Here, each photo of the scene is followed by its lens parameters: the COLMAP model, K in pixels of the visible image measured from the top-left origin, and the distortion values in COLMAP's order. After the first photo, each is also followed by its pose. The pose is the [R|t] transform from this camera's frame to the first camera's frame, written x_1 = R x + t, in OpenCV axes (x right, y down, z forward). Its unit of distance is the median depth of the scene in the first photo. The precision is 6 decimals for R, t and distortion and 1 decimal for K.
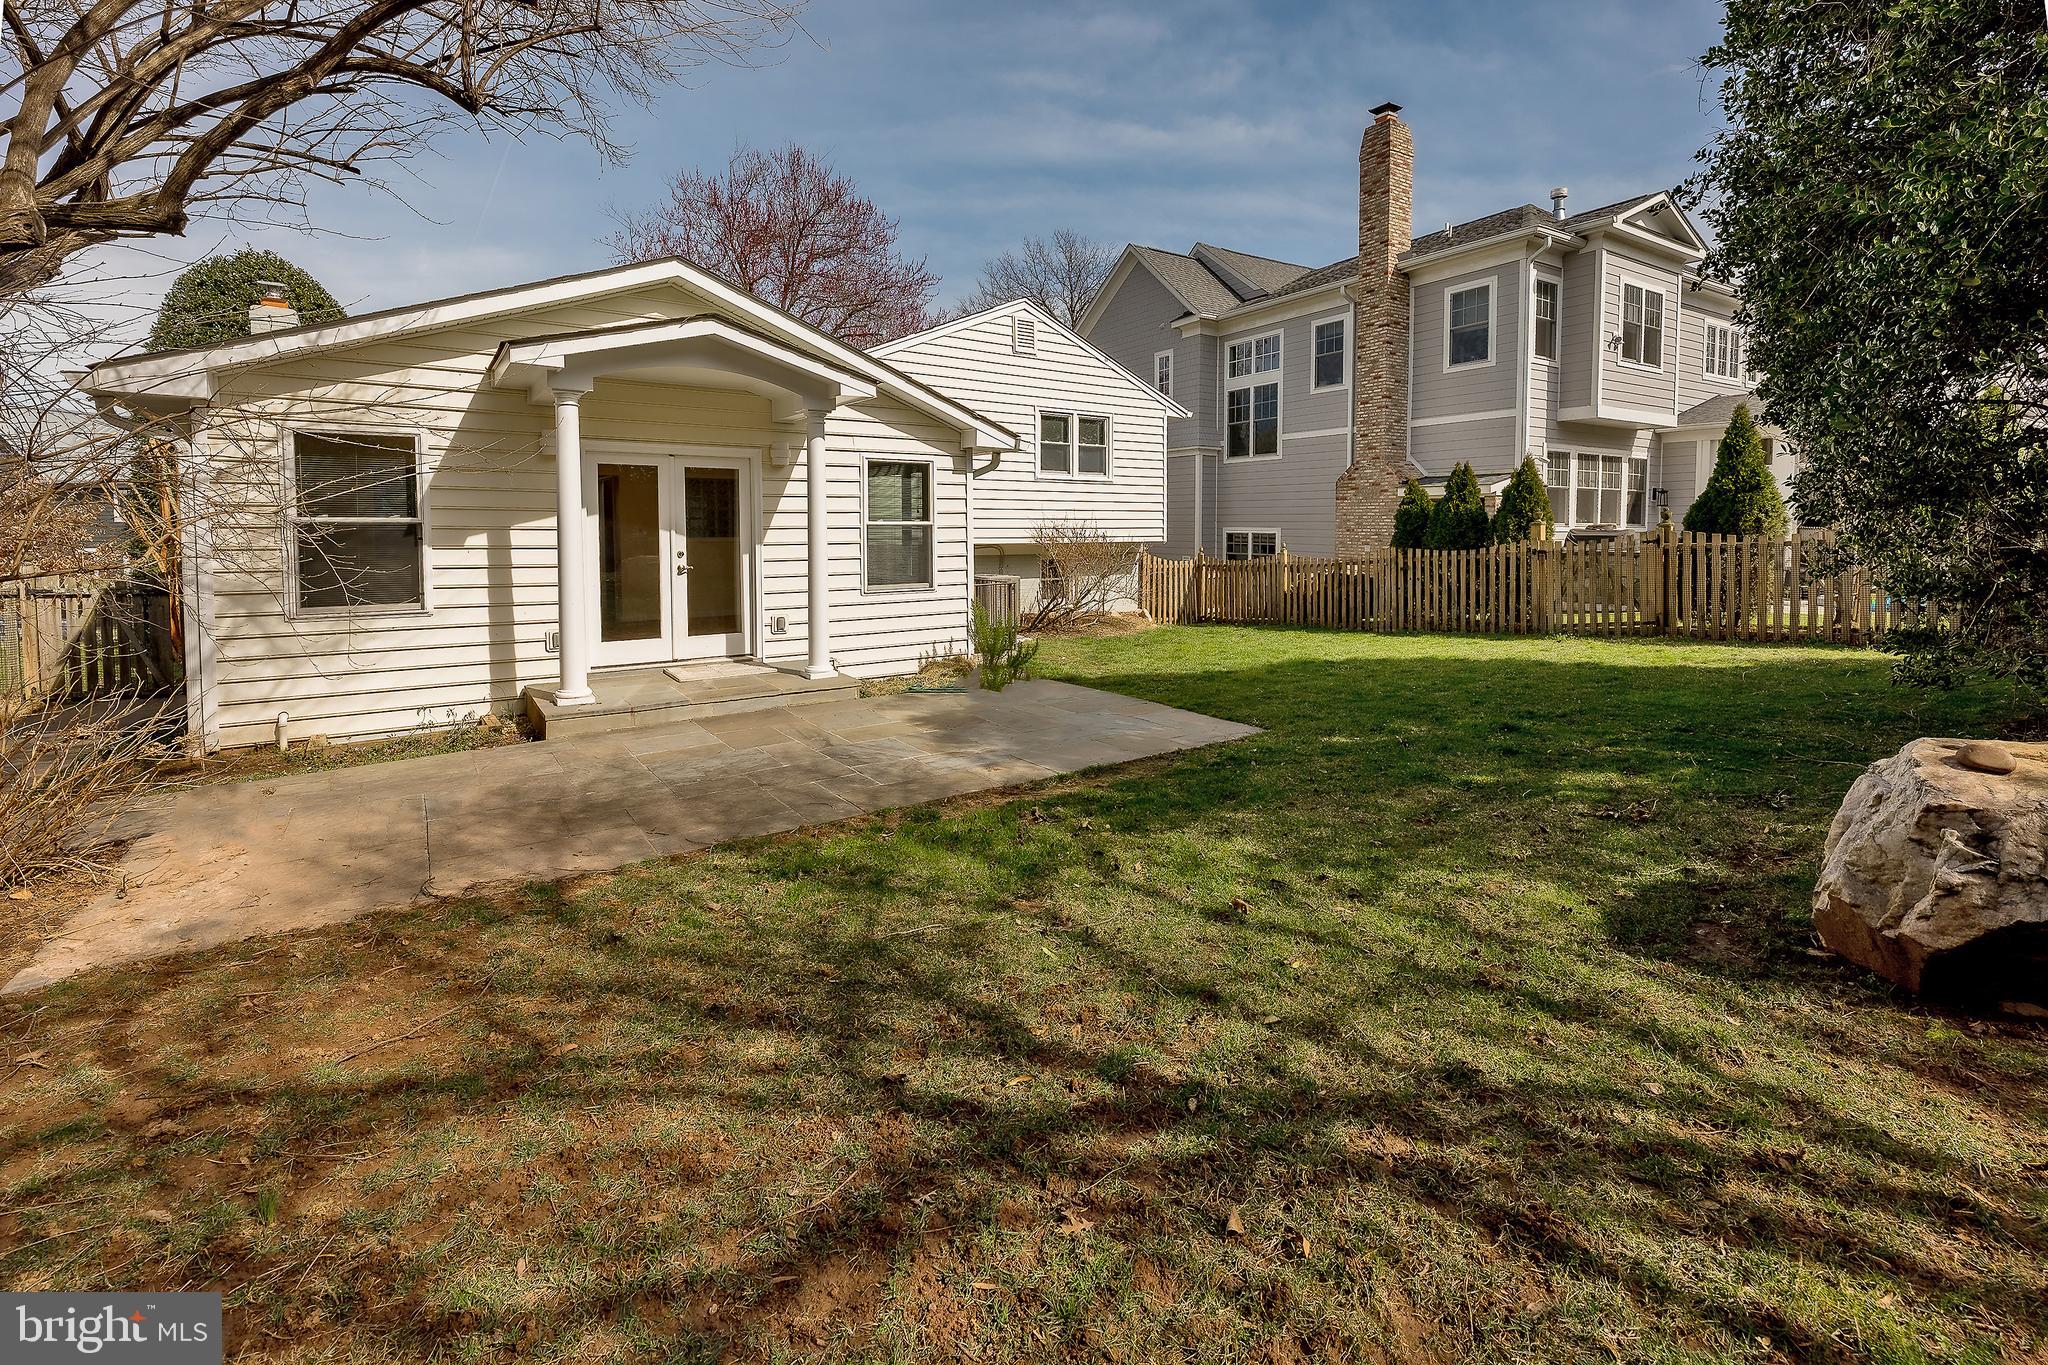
lens RADIAL K [[883.7, 0, 1032.7], [0, 883.7, 572.8], [0, 0, 1]] dist [-0.009326, -0.000075]
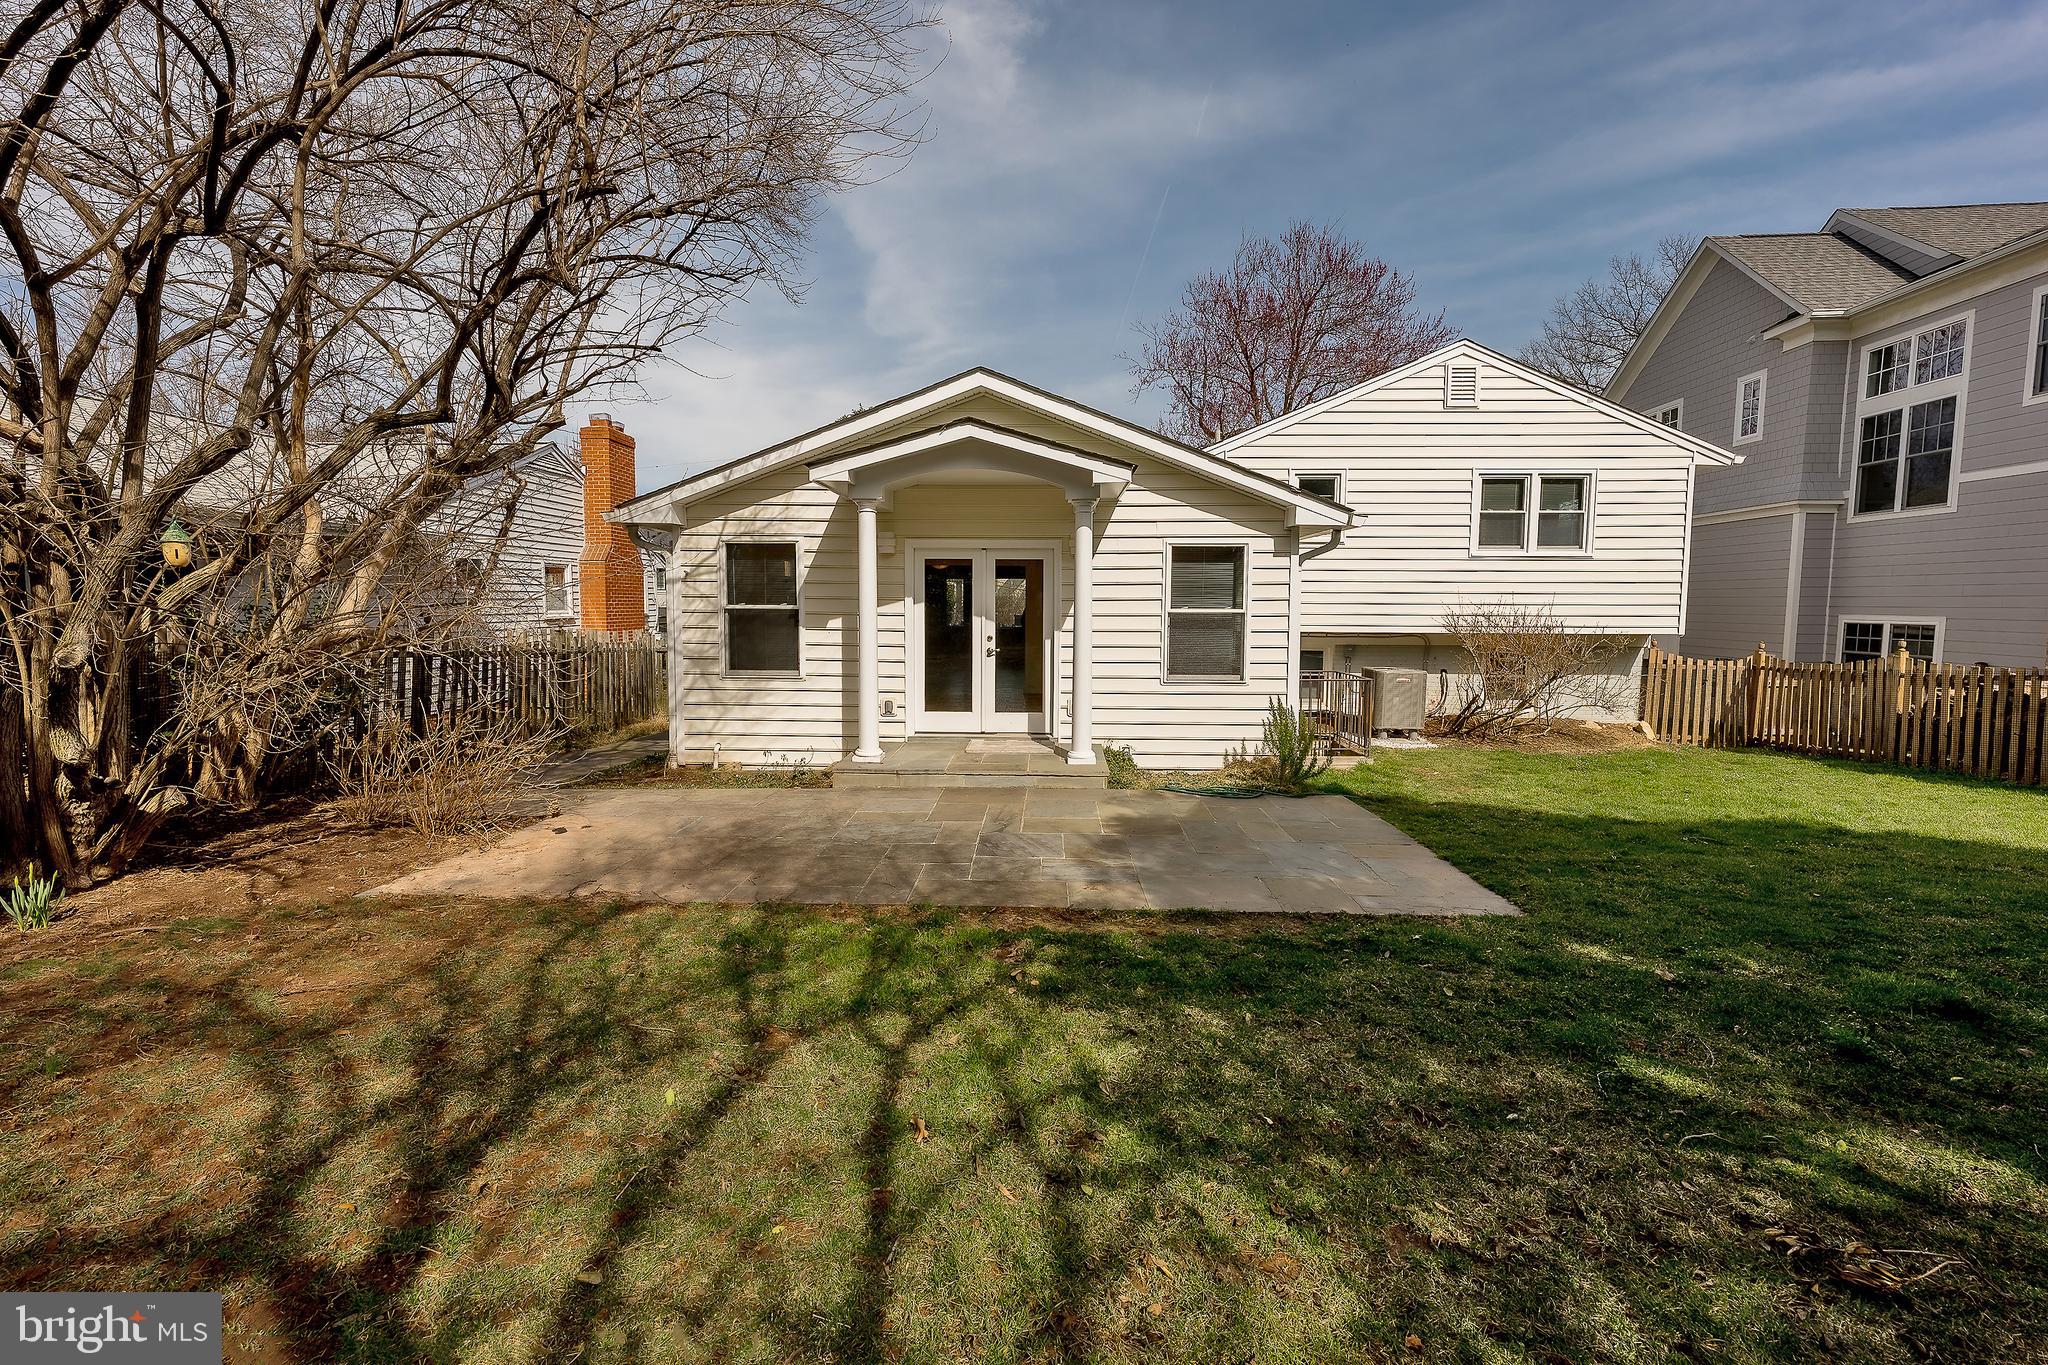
lens RADIAL K [[843.3, 0, 1030.7], [0, 843.3, 672.7], [0, 0, 1]] dist [-0.001244, -0.000185]
pose [[0.788638, 0.052919, -0.612576, 0.259720], [-0.036461, 0.998561, 0.039324, -0.018600], [0.613776, -0.008677, 0.789433, 0.168787]]
